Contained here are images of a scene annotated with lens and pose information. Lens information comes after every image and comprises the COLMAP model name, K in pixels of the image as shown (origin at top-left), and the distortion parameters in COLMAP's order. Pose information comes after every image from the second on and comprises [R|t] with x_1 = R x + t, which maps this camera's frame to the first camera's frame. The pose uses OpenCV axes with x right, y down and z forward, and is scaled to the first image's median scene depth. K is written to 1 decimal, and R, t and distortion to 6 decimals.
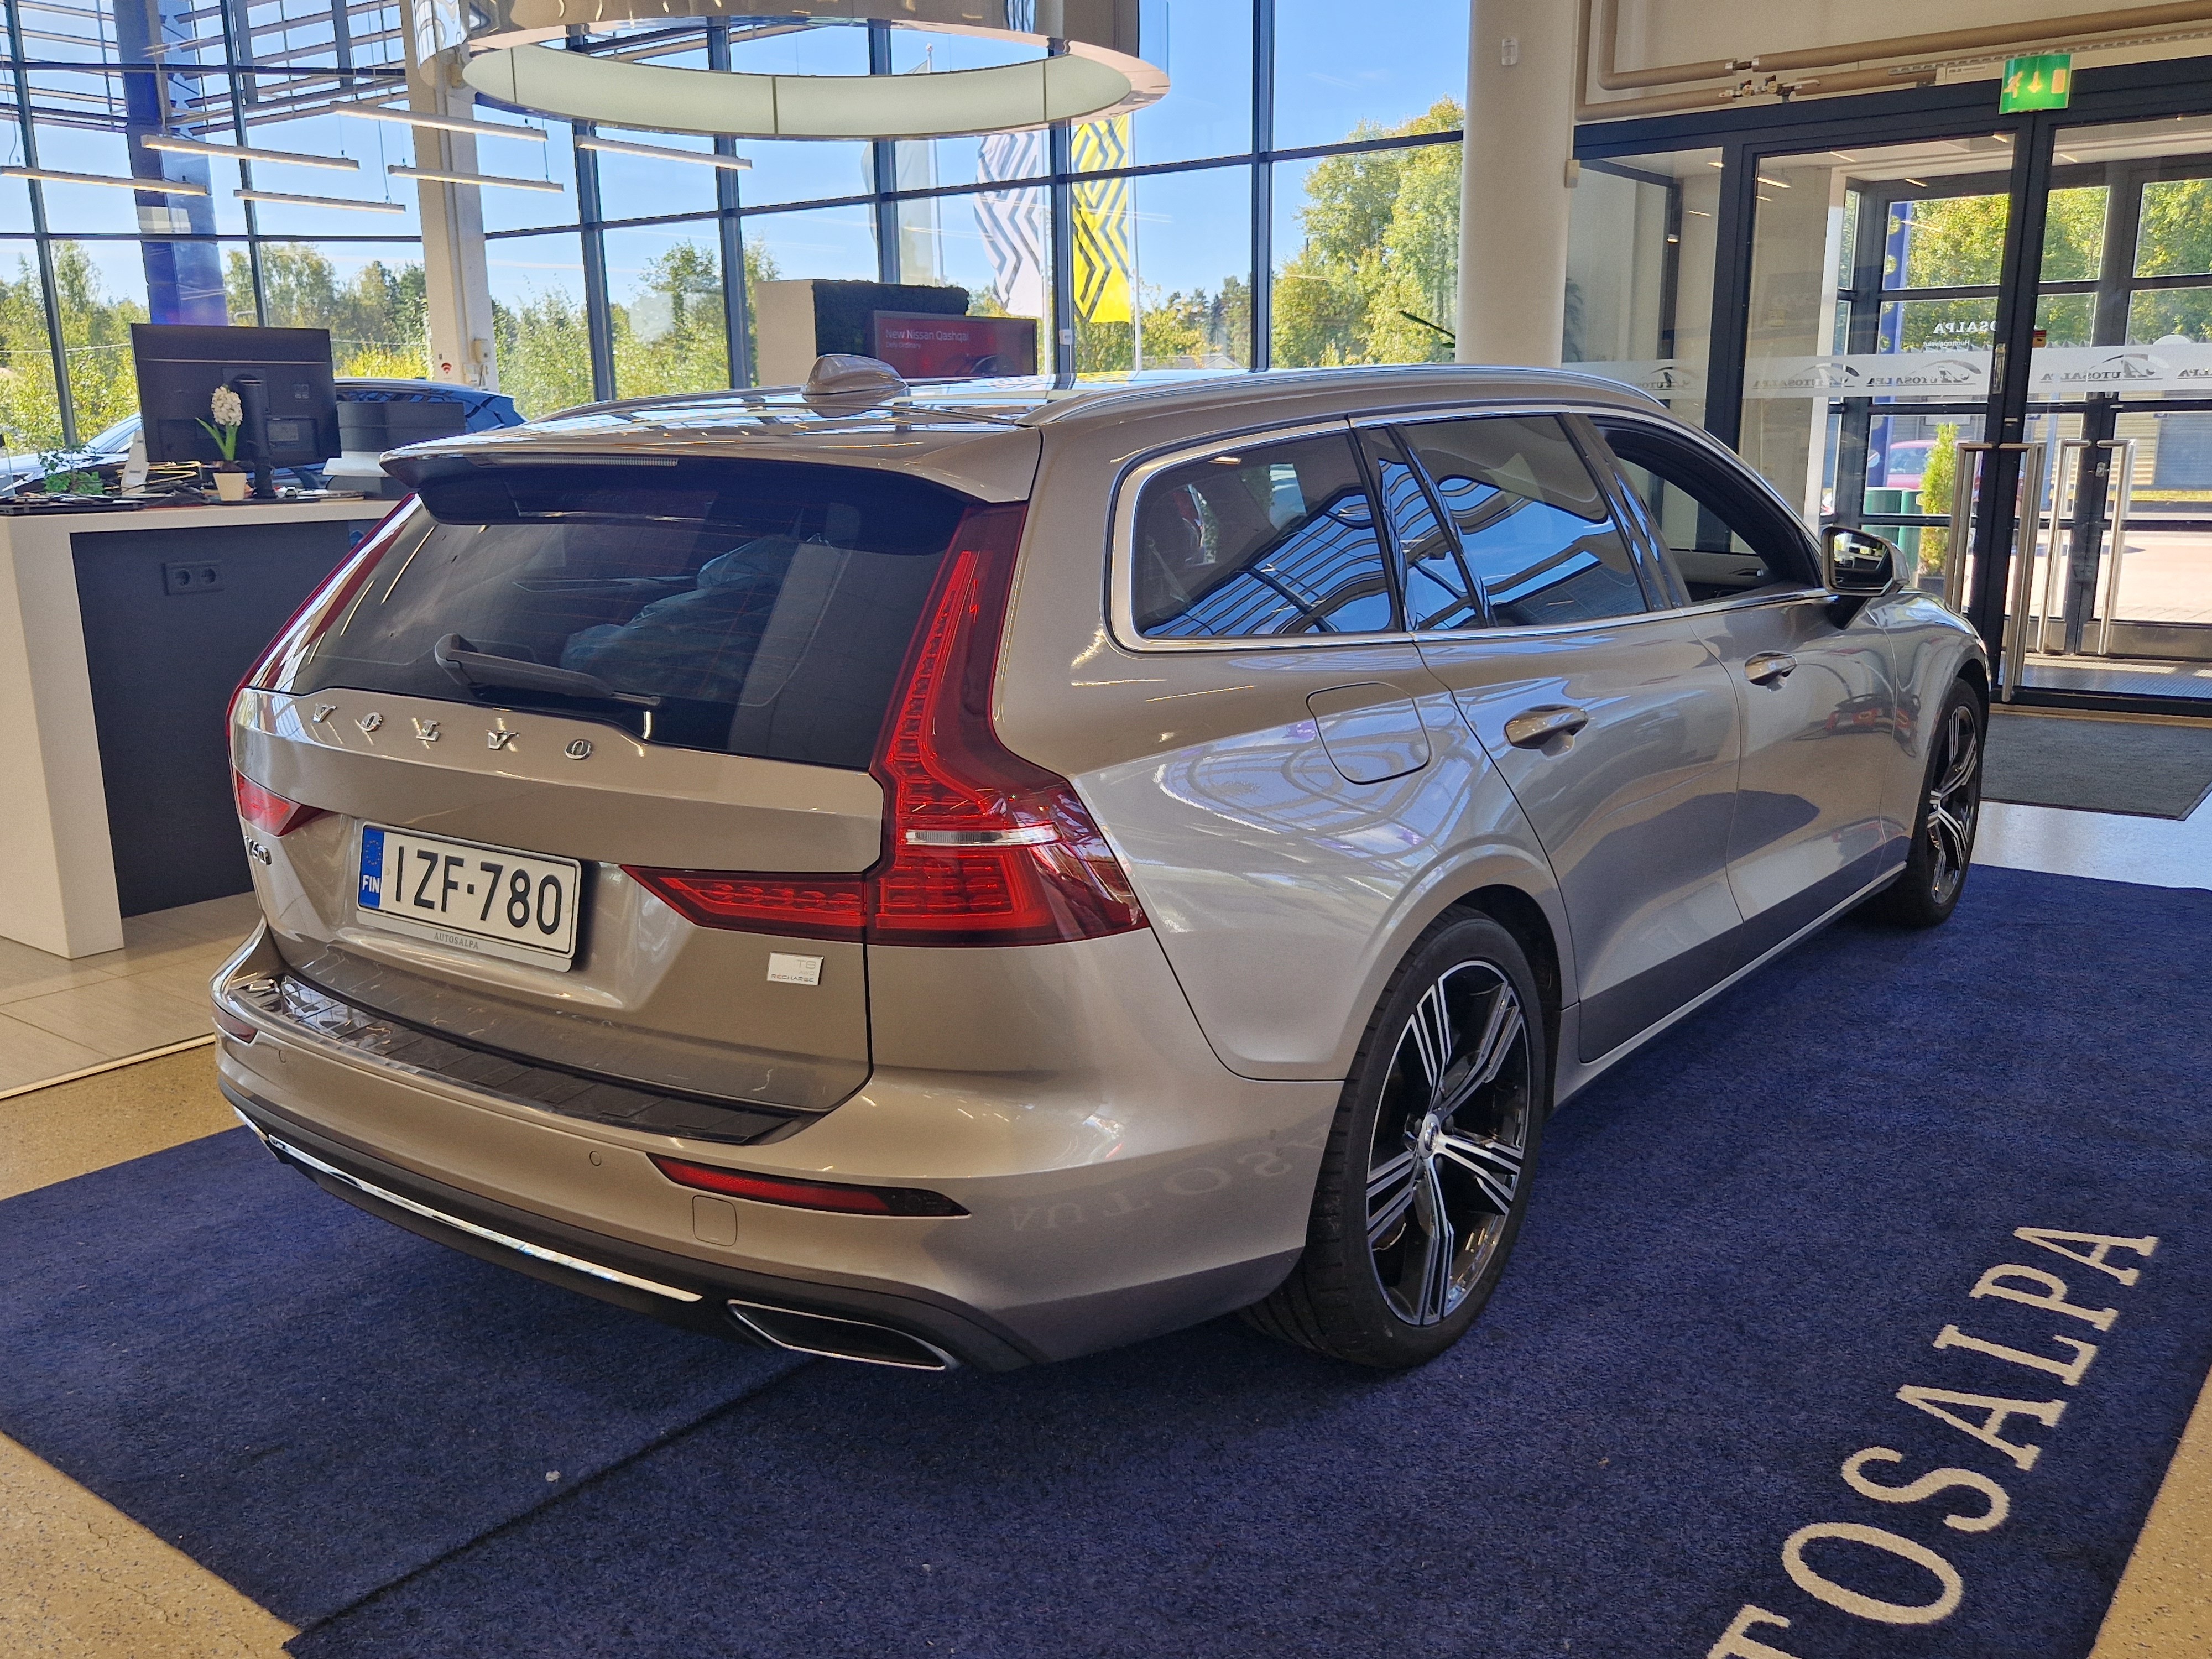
lens RADIAL K [[1906.5, 0, 1095.8], [0, 1906.5, 837.1], [0, 0, 1]] dist [0.066007, -0.049350]
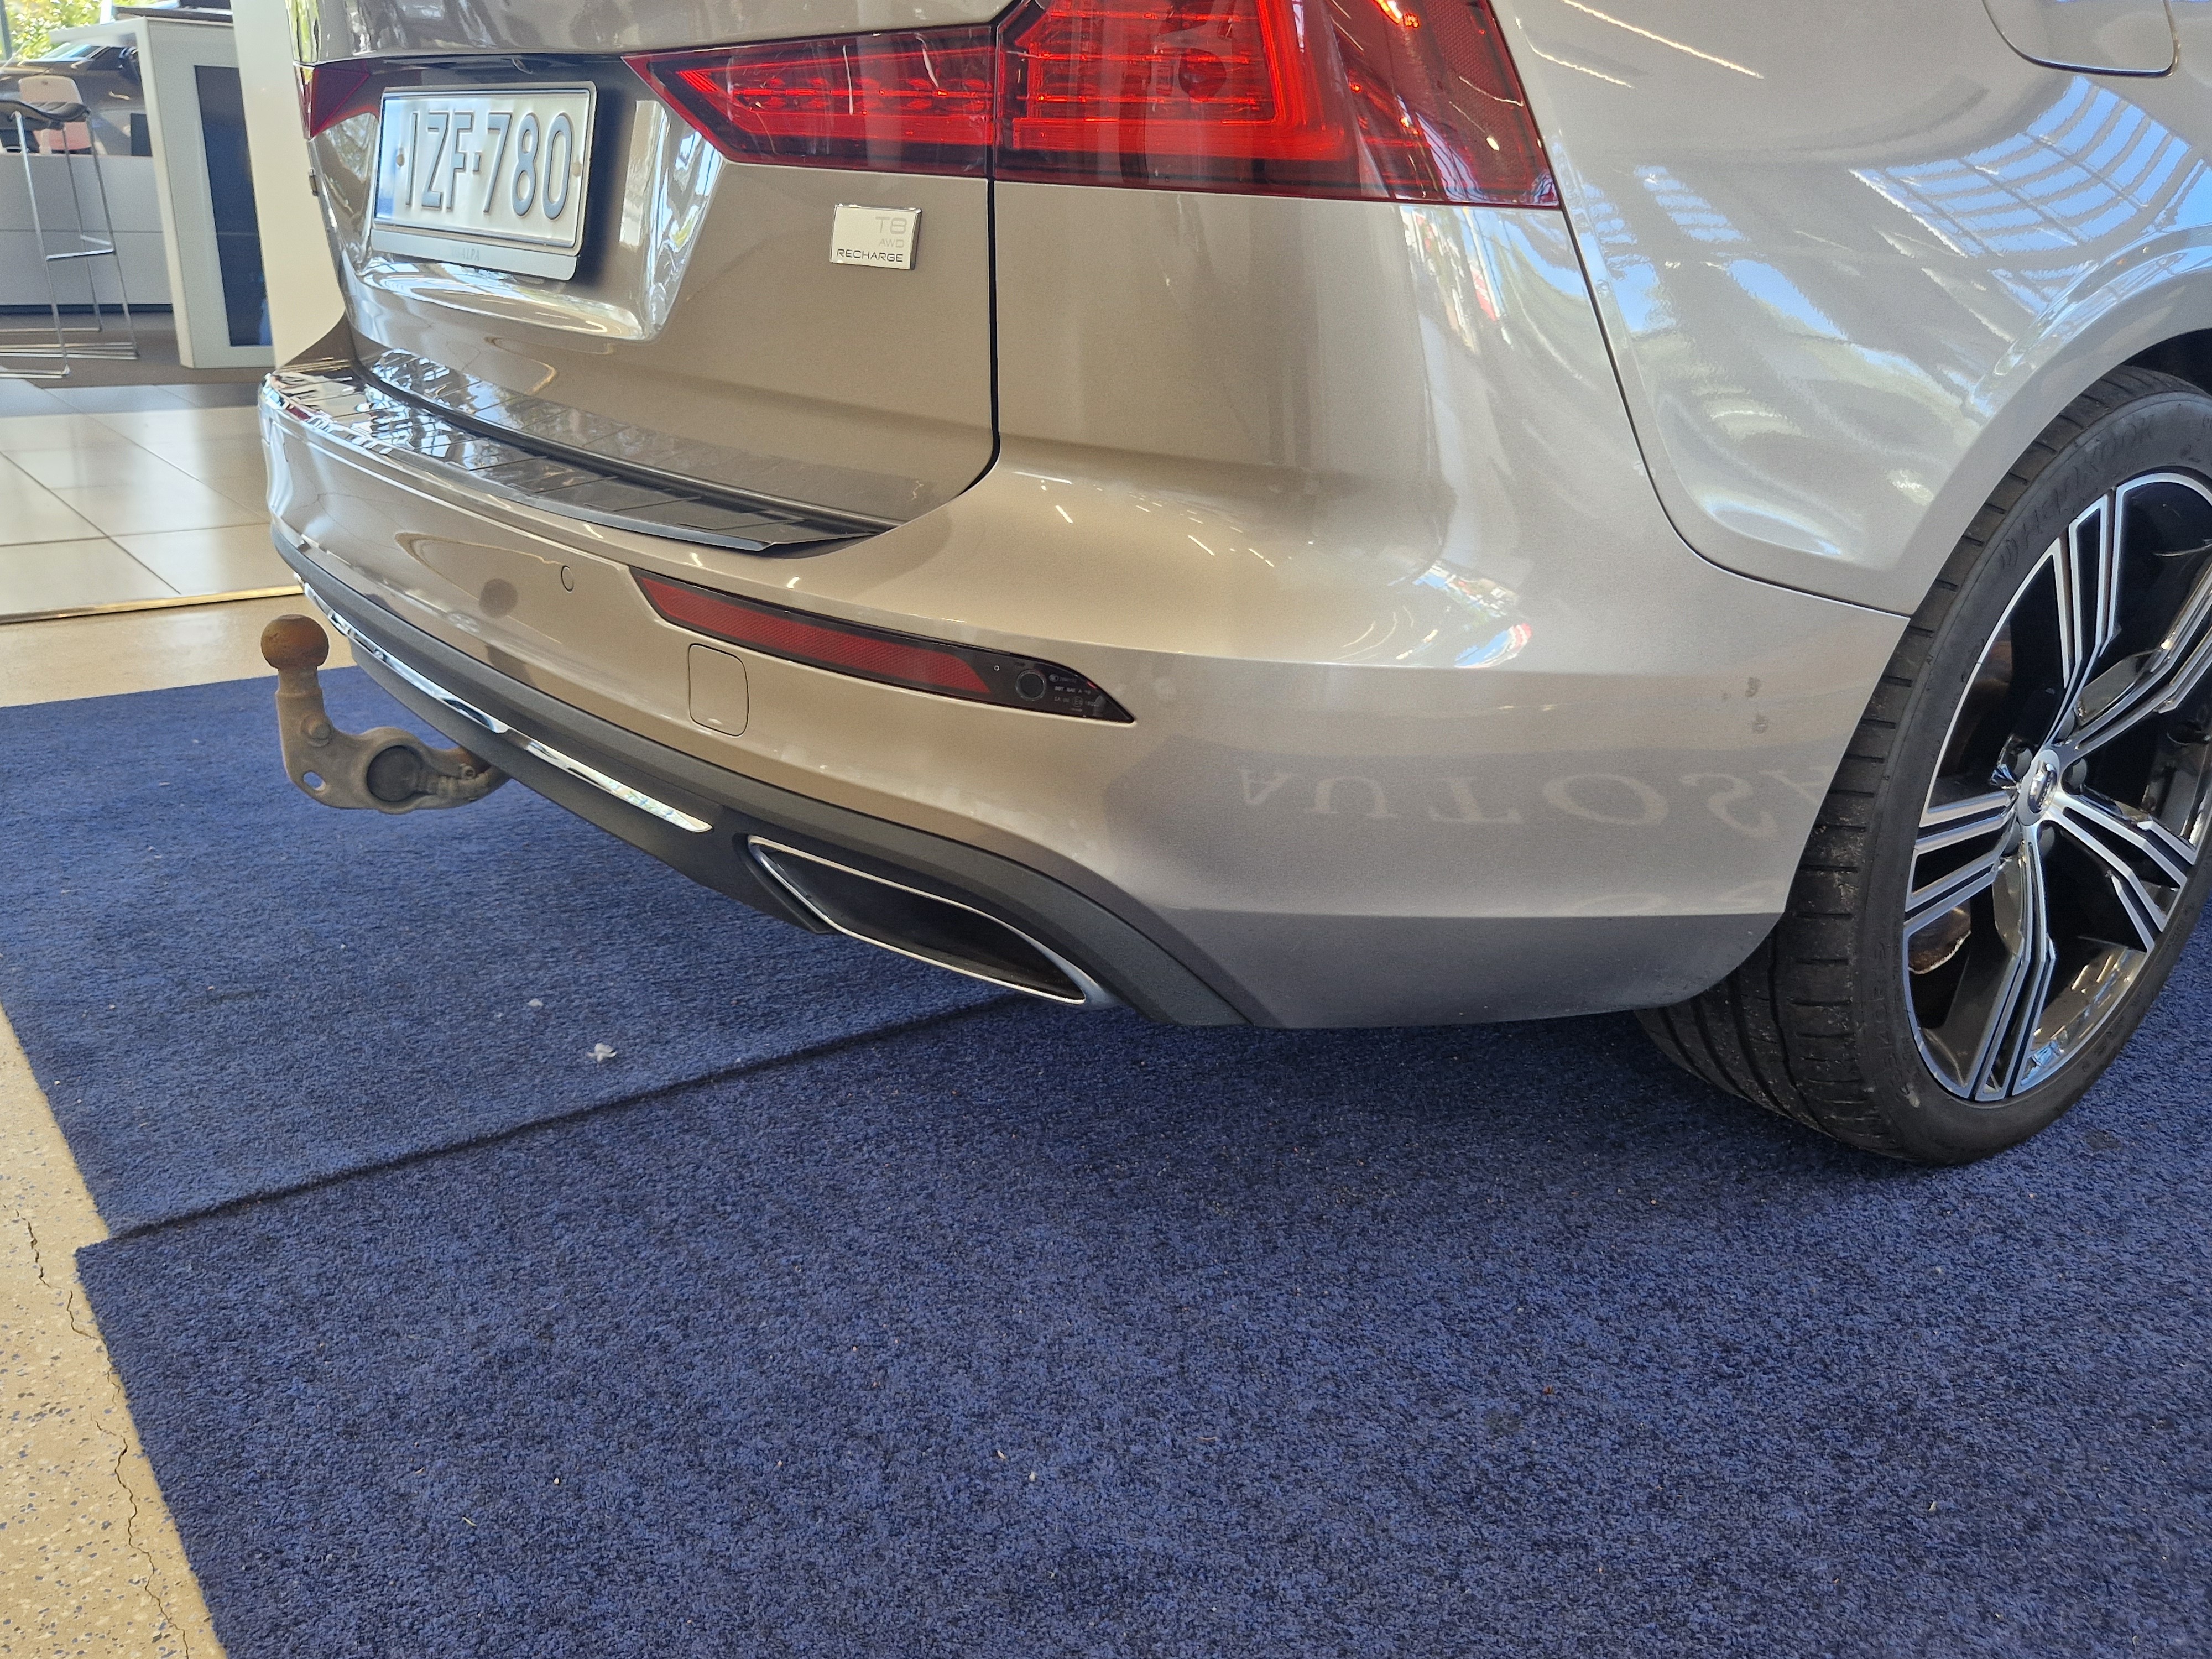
lens RADIAL K [[1906.5, 0, 1095.8], [0, 1906.5, 837.1], [0, 0, 1]] dist [0.066007, -0.049350]
pose [[0.962597, 0.130982, -0.237172, 0.047057], [-0.101337, 0.985897, 0.133184, 0.139371], [0.251272, -0.104168, 0.962295, 0.420555]]
